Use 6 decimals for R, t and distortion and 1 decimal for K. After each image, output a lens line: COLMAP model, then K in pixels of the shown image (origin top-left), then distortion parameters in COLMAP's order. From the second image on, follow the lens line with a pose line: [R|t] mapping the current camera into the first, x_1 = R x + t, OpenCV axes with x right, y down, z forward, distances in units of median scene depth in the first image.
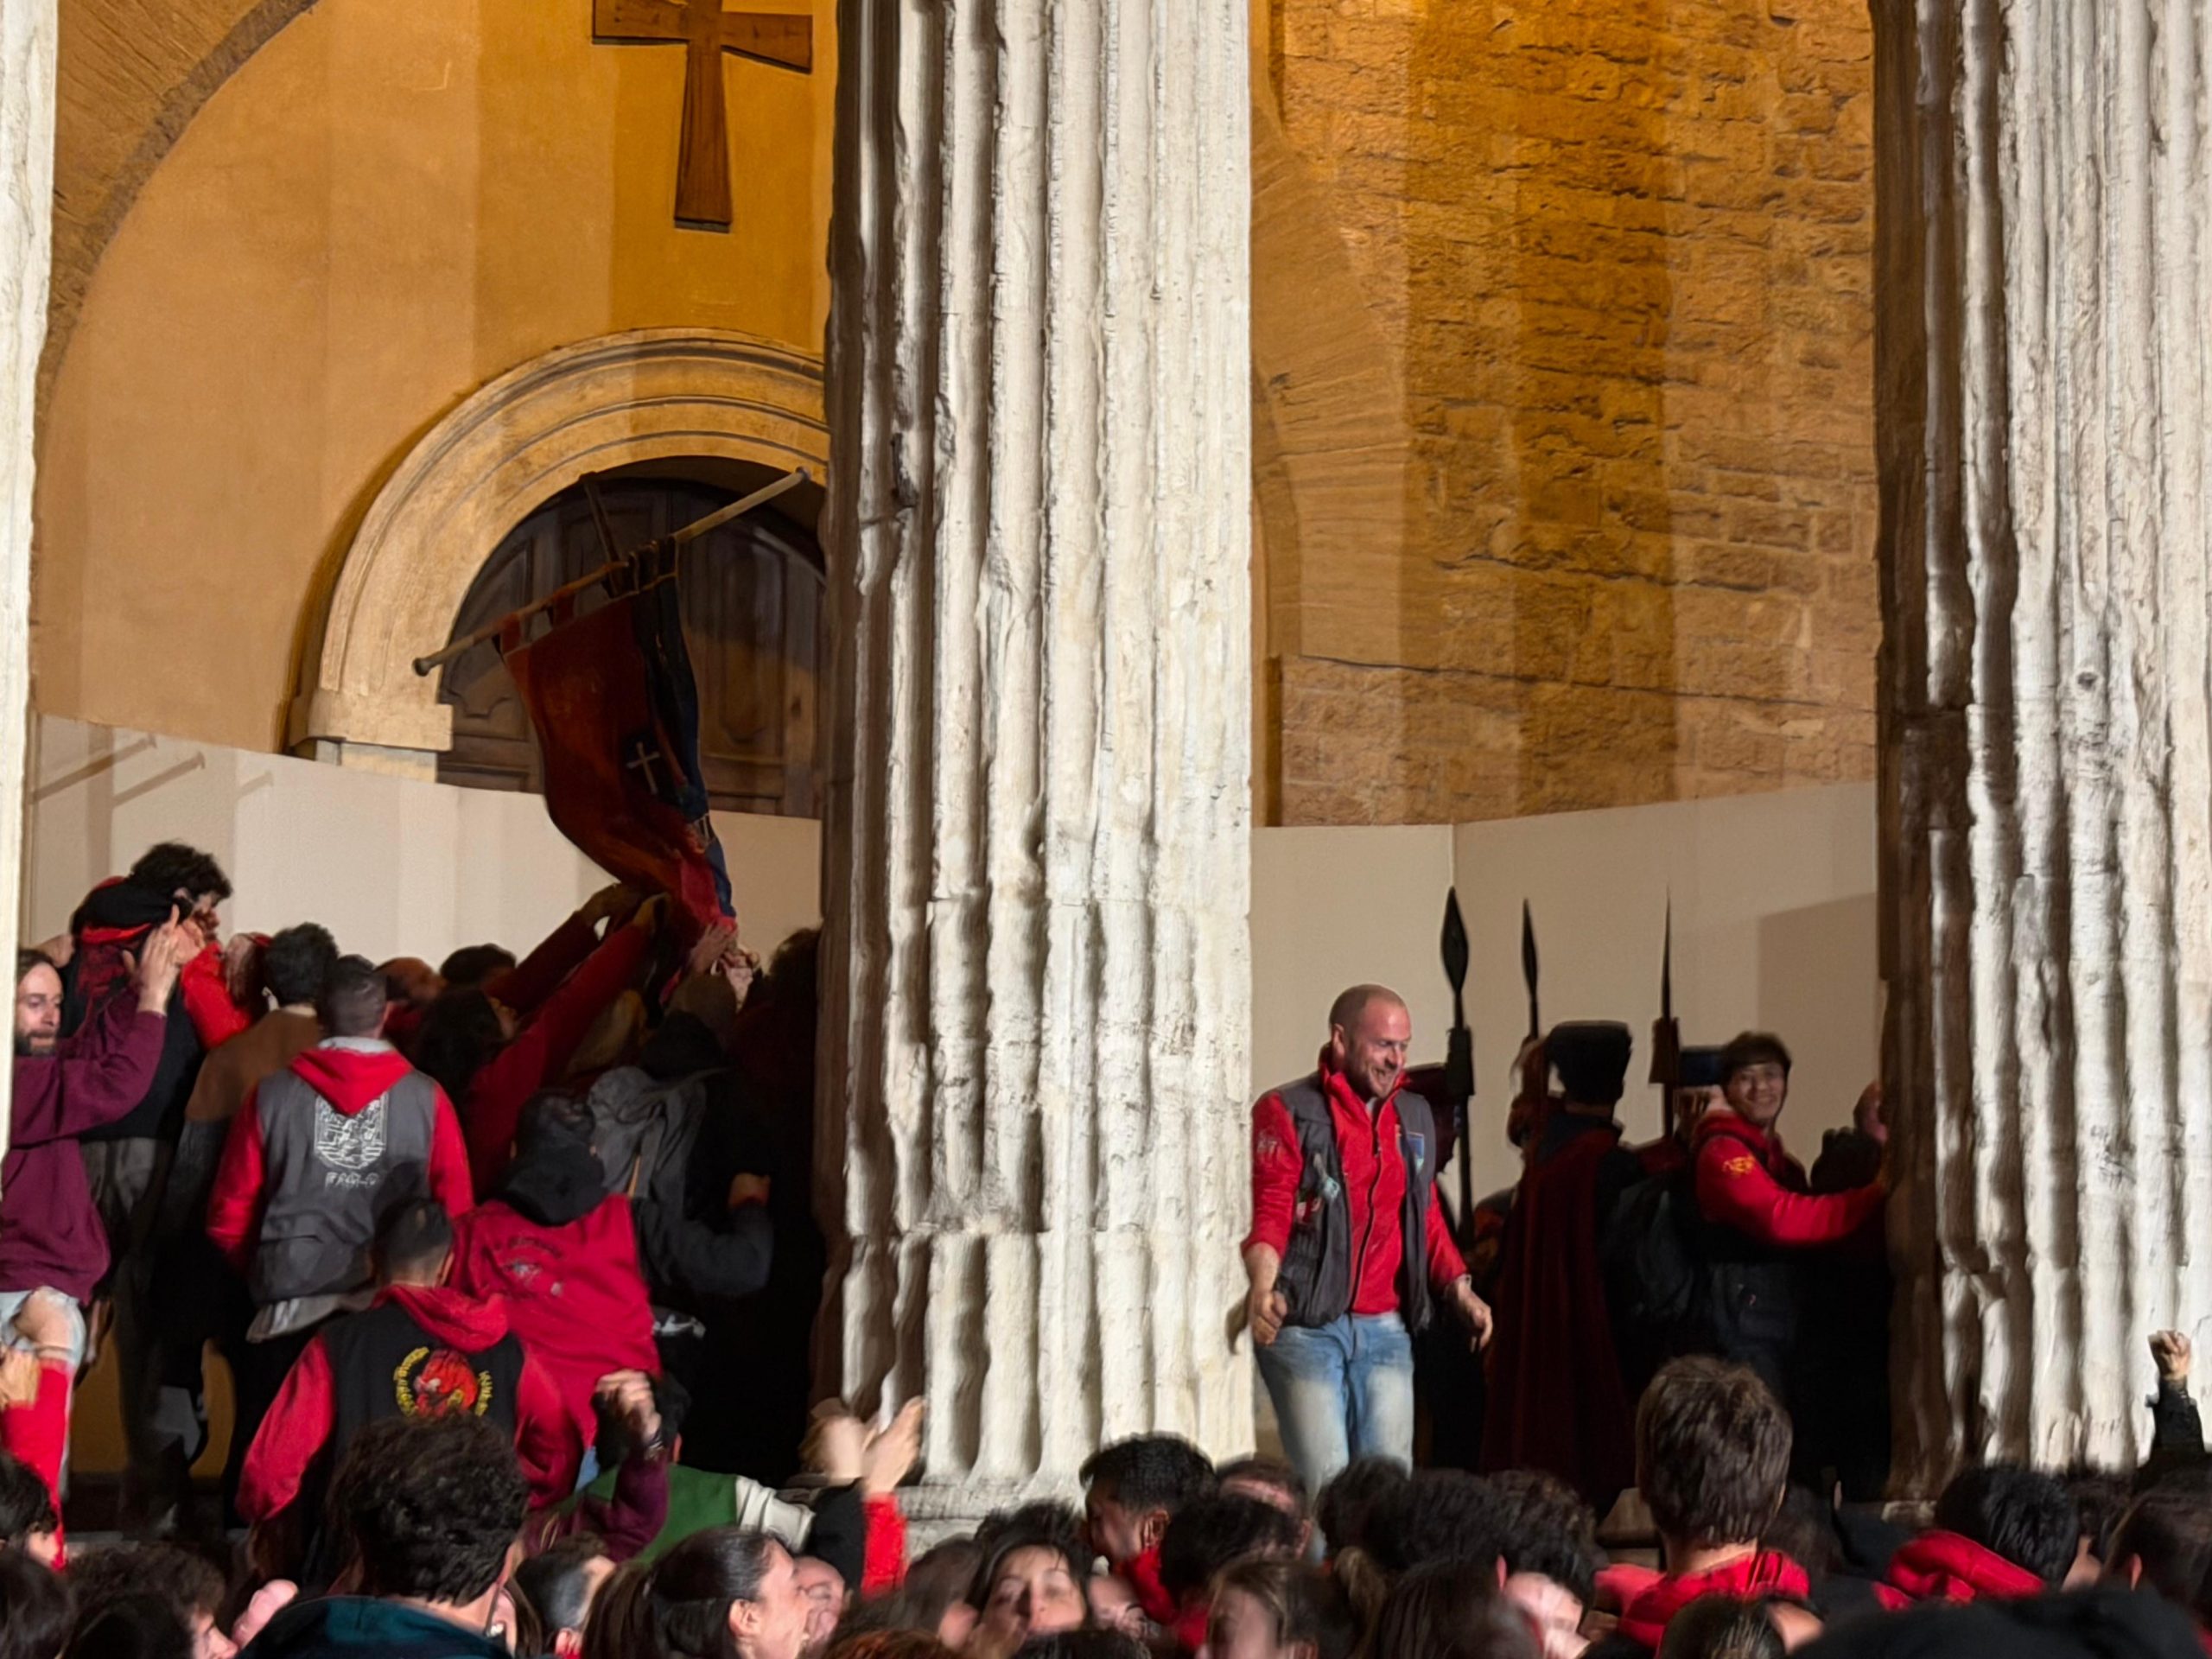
lens RADIAL K [[5028.8, 0, 1093.9], [0, 5028.8, 813.5], [0, 0, 1]] dist [0.191595, 0.000000]
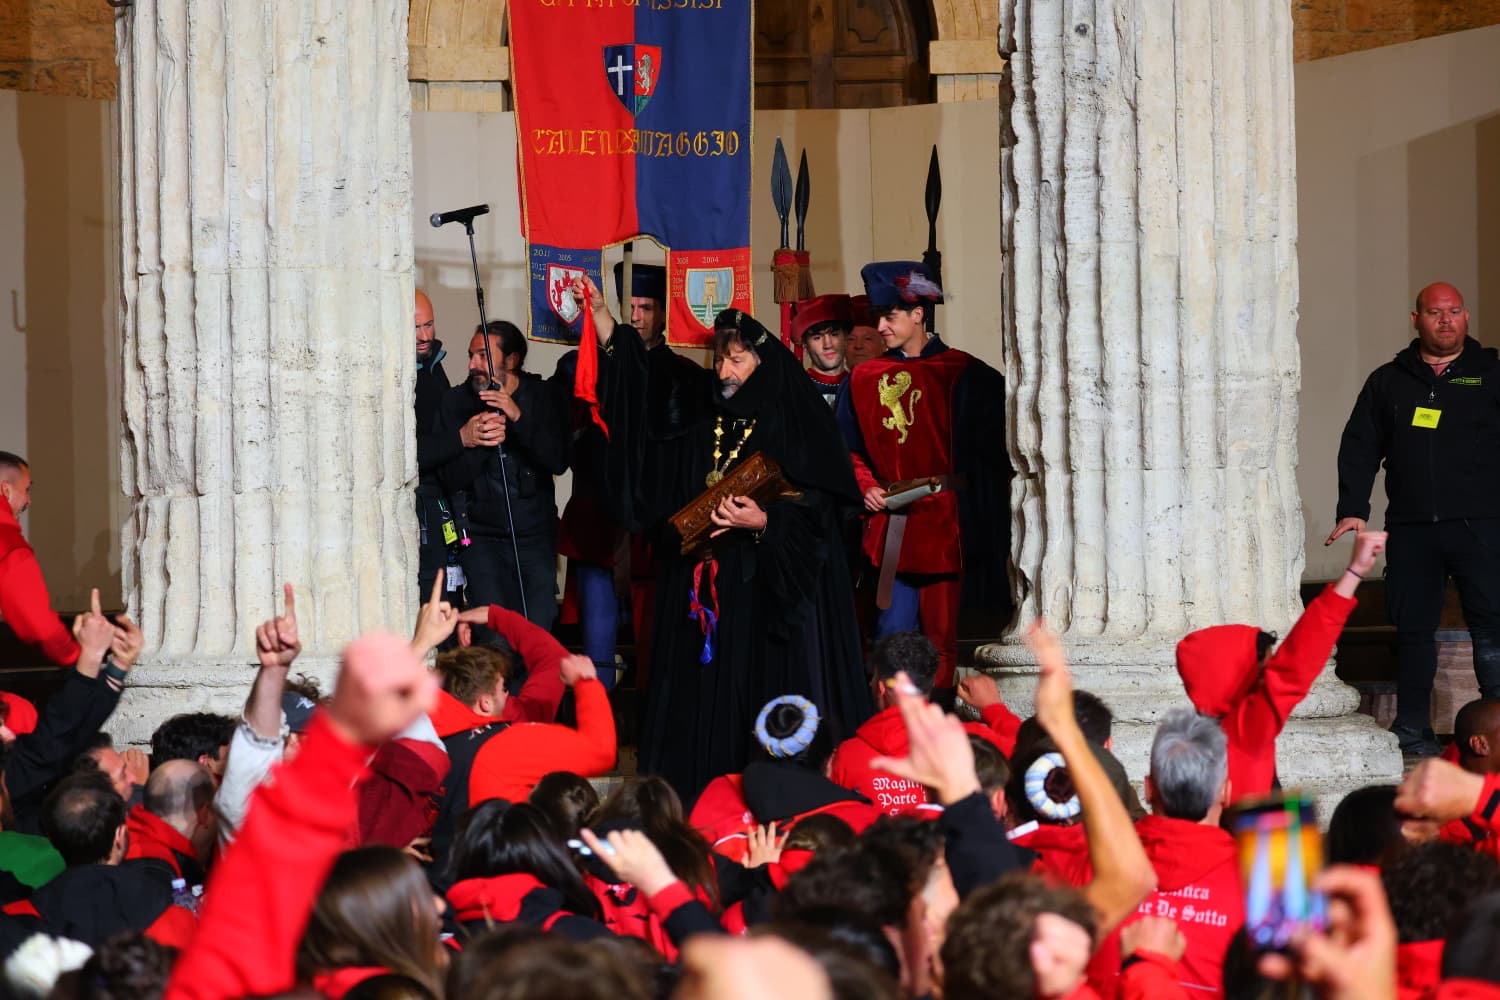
lens RADIAL K [[4293.9, 0, 727.9], [0, 4293.9, 496.0], [0, 0, 1]] dist [0.114051, 0.000000]
pose [[0.885687, -0.023785, -0.463673, 0.630755], [0.090680, 0.988315, 0.122515, -0.051808], [0.455341, -0.150556, 0.877495, -0.045472]]
